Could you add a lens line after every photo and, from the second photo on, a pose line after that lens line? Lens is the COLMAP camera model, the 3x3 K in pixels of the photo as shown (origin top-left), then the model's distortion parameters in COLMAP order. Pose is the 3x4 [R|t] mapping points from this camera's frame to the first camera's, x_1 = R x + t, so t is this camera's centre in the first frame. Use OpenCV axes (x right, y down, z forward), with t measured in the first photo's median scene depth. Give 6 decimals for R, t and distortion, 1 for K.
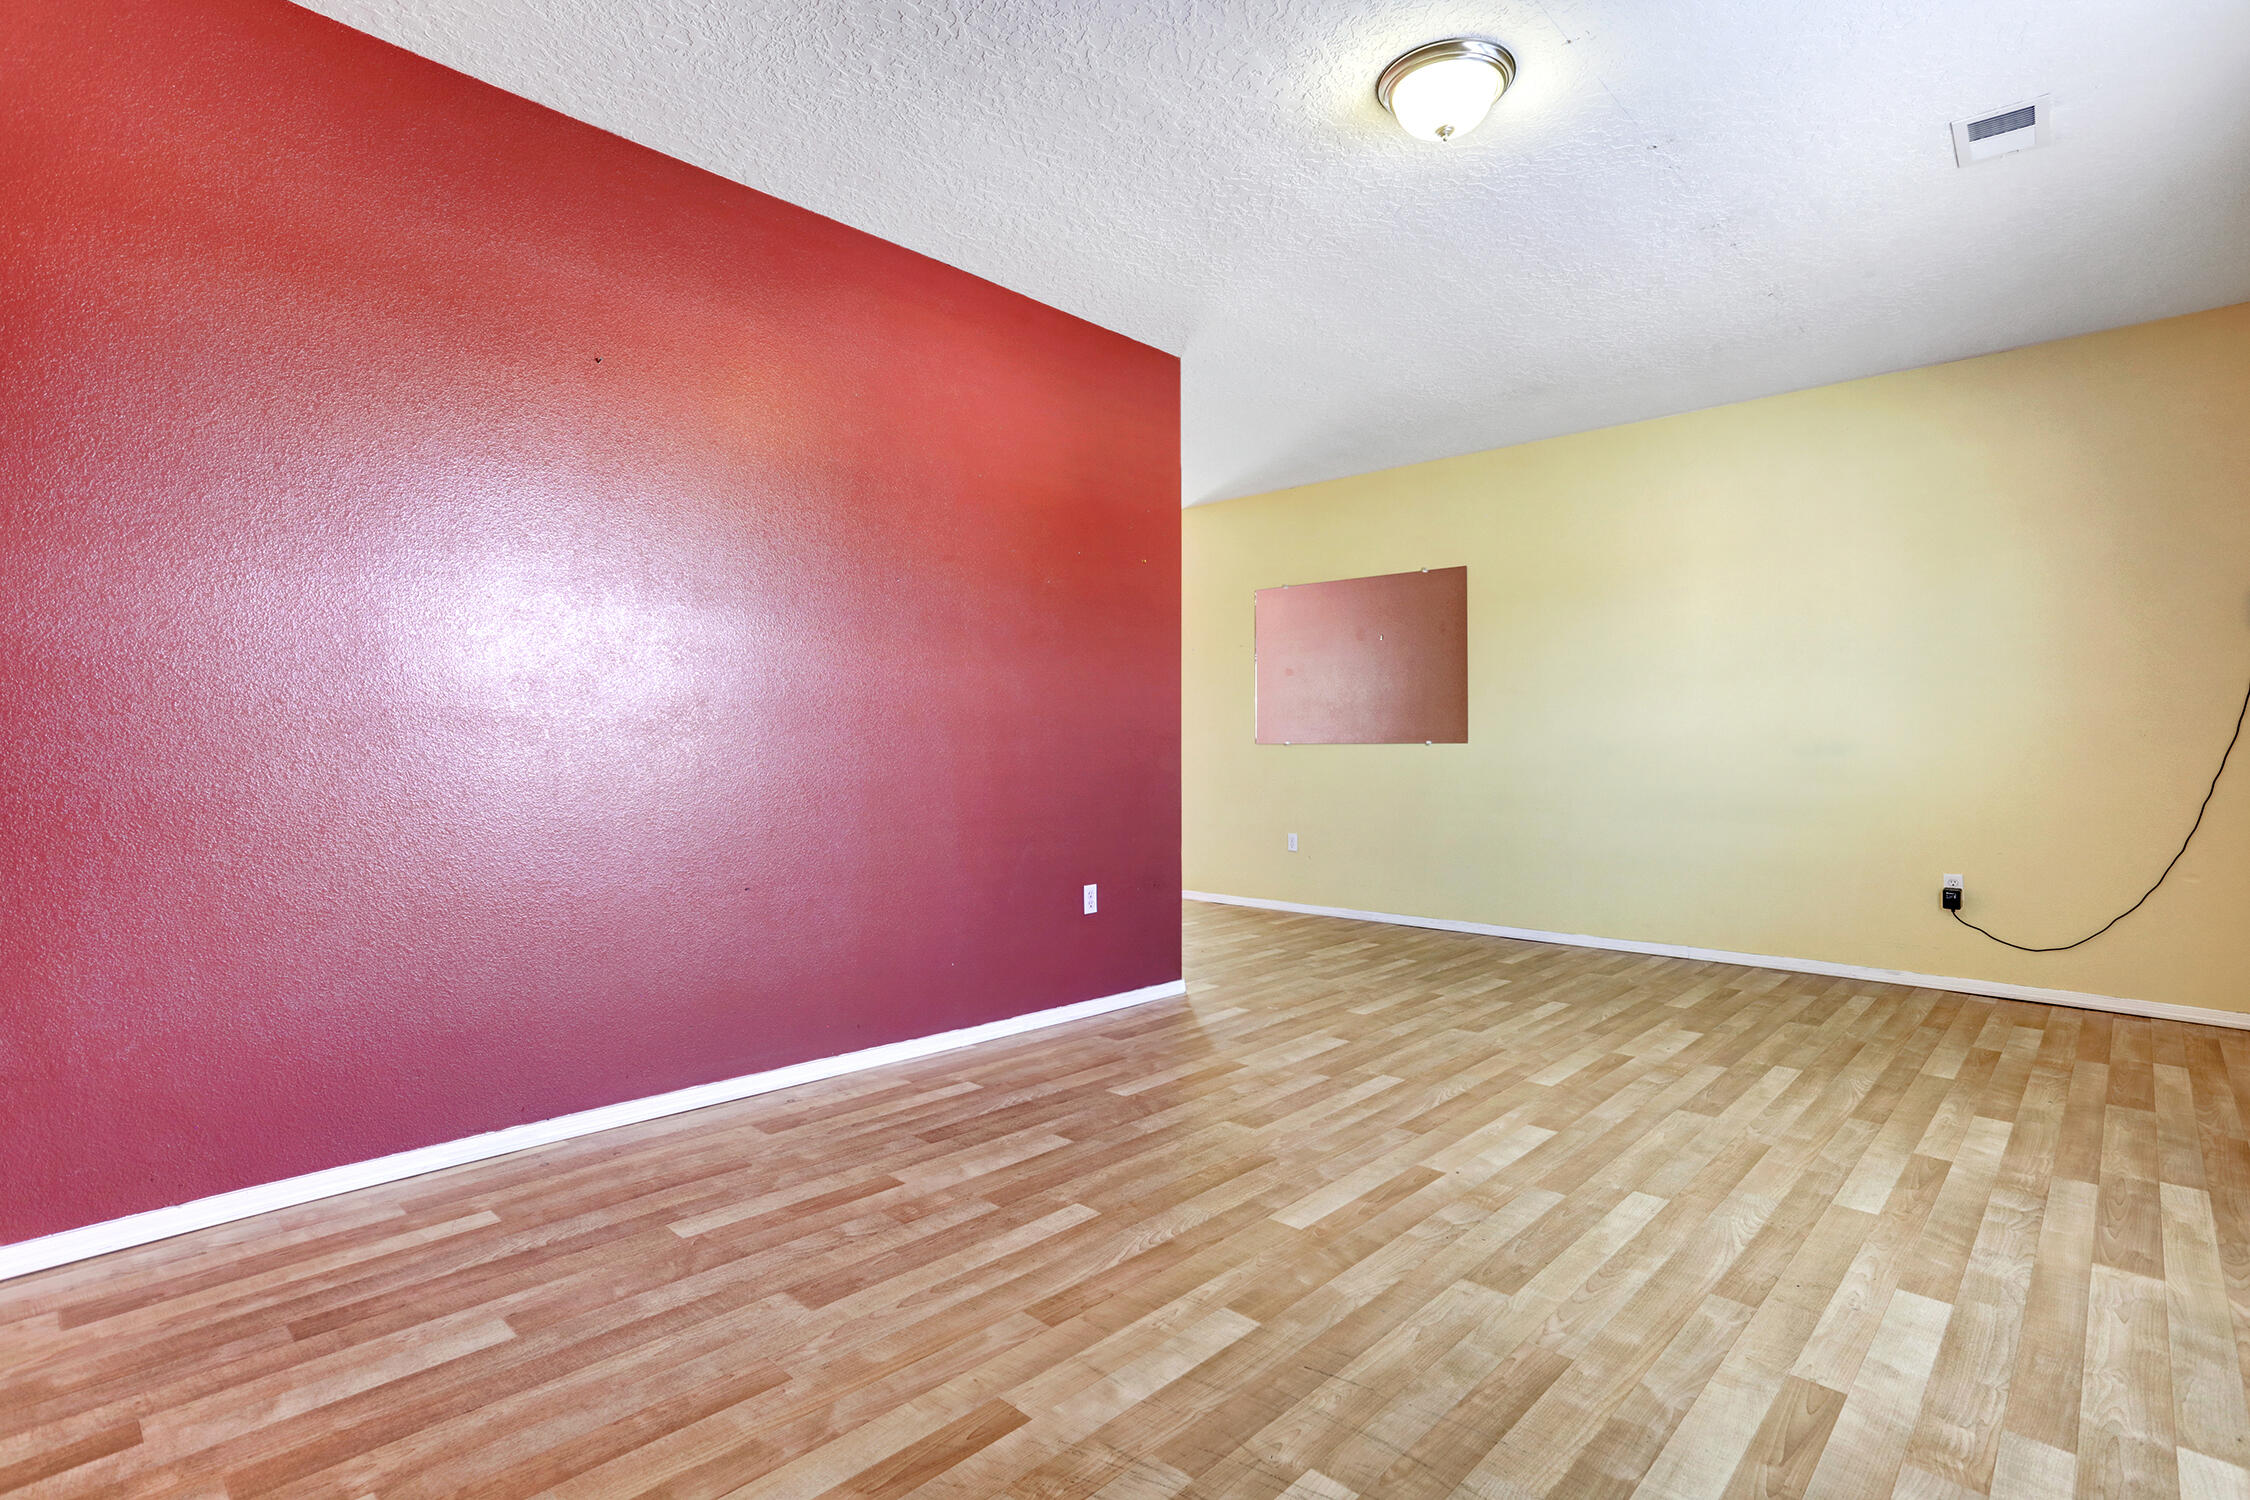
lens RADIAL K [[1080.6, 0, 1122.5], [0, 1080.6, 748.9], [0, 0, 1]] dist [-0.055414, 0.036933]
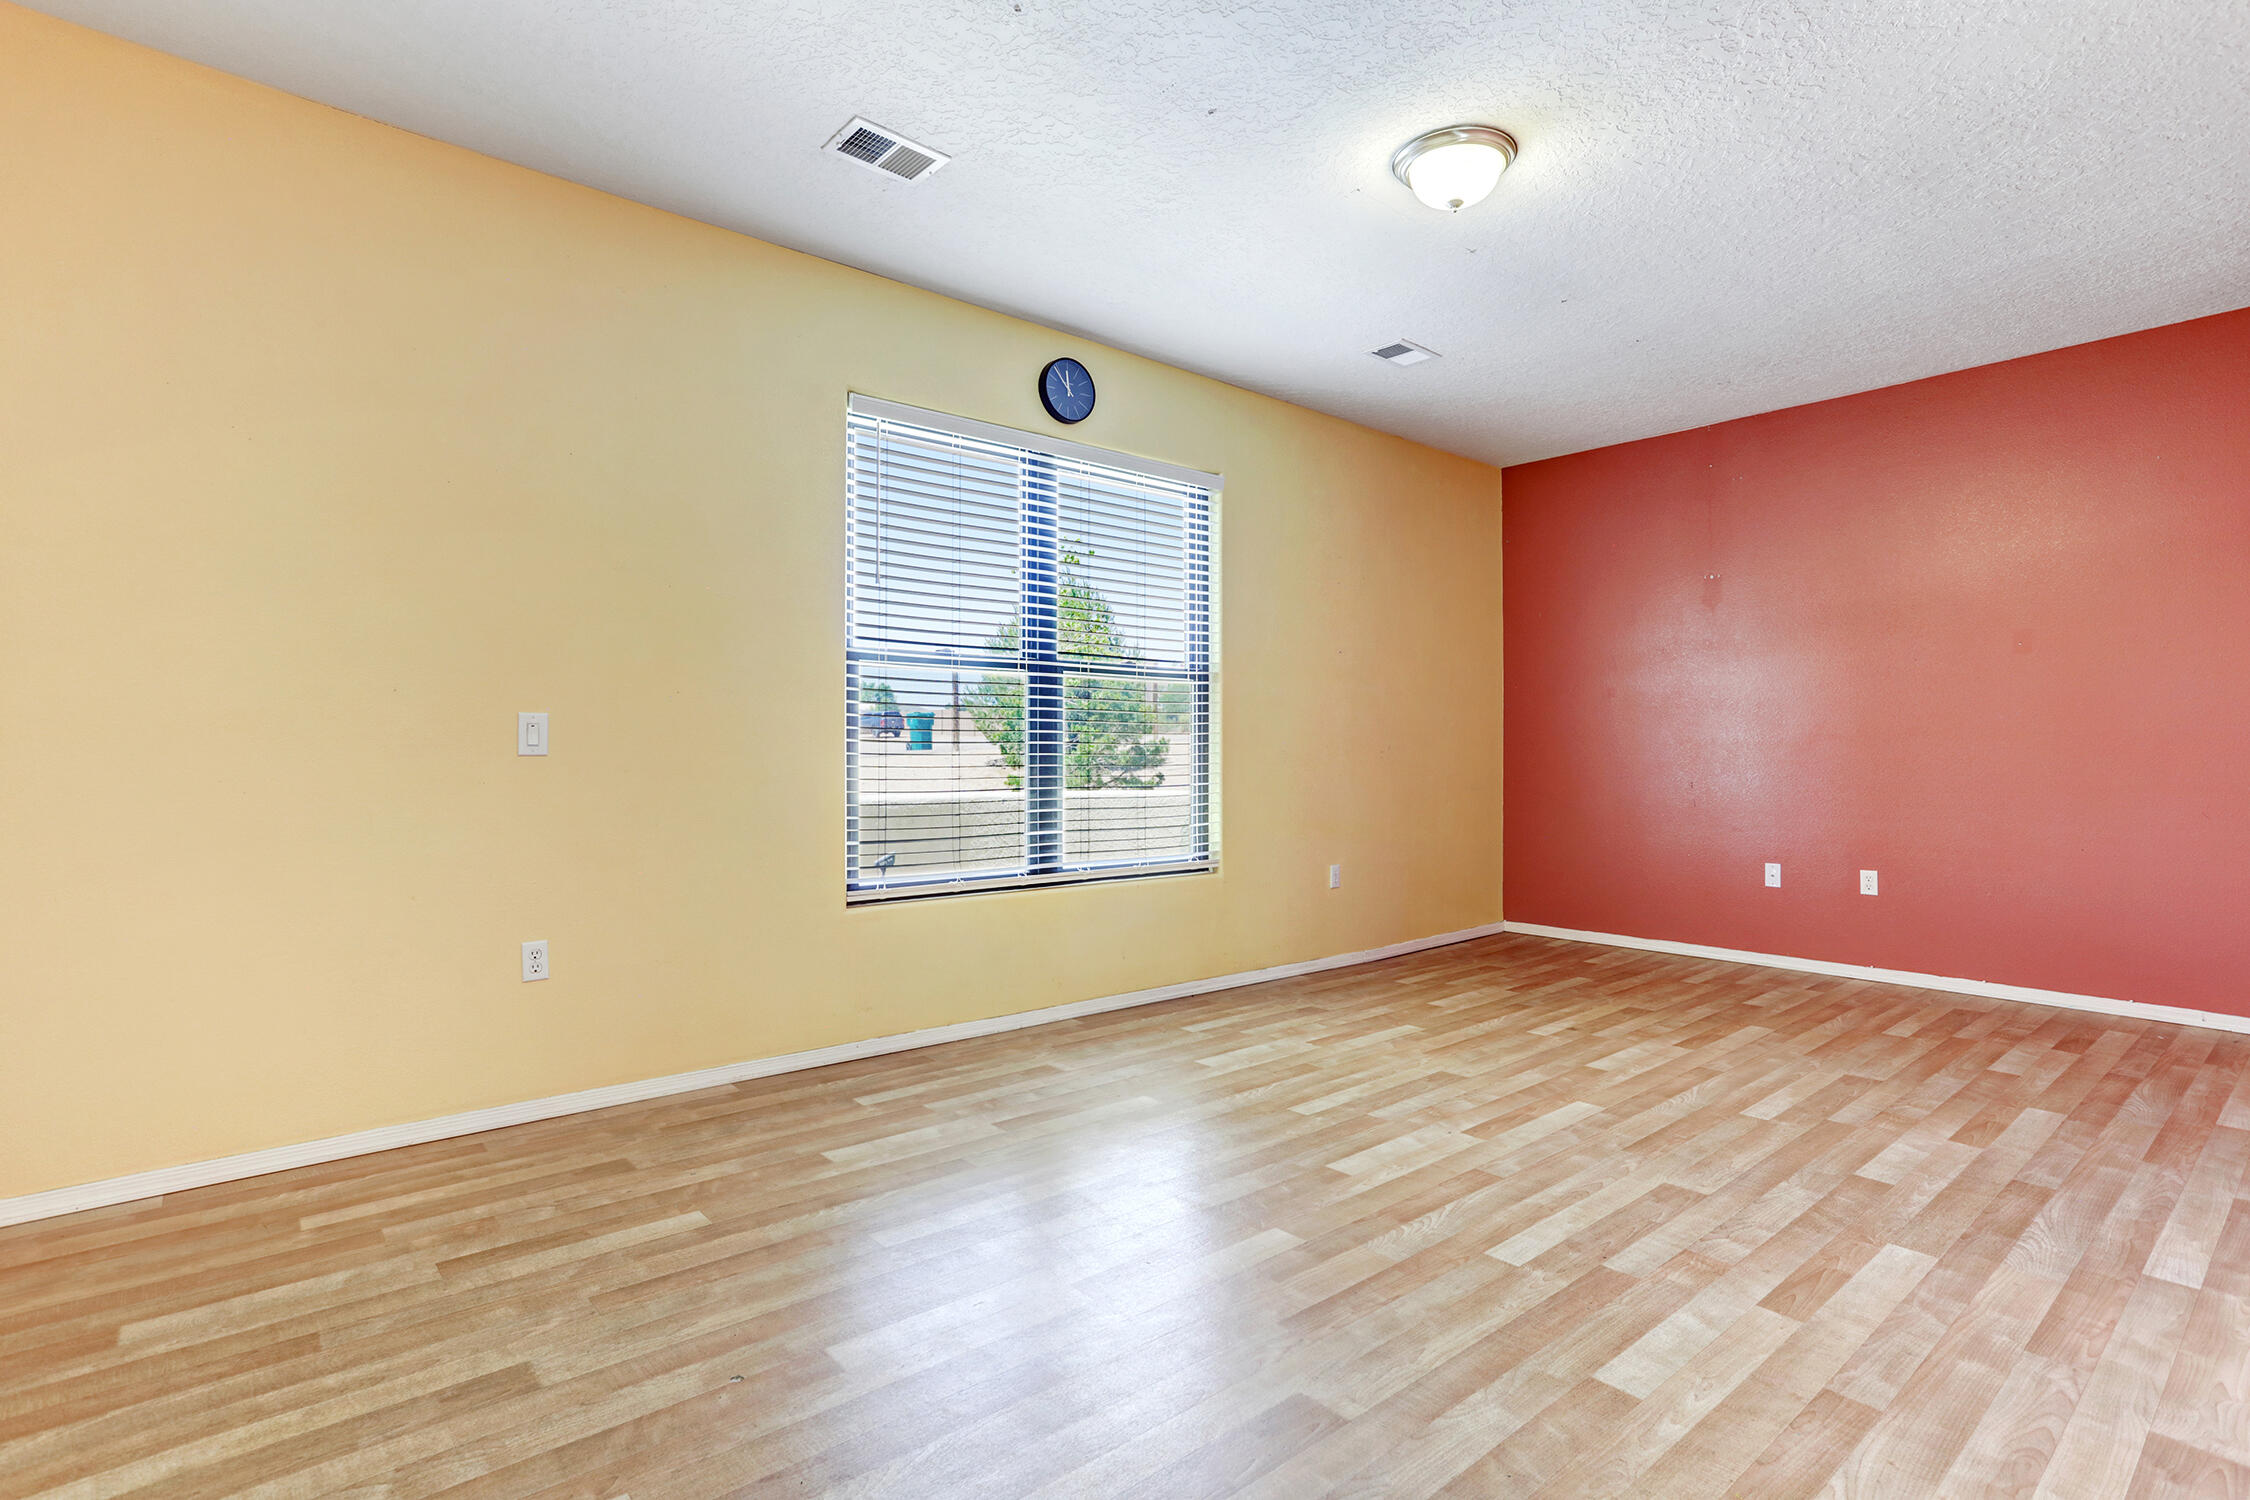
lens RADIAL K [[1080.6, 0, 1122.5], [0, 1080.6, 748.9], [0, 0, 1]] dist [-0.055414, 0.036933]
pose [[-0.993687, -0.004307, 0.112106, 0.520610], [-0.004756, 0.999982, -0.003734, -0.002702], [-0.112088, -0.004243, -0.993689, 2.114668]]
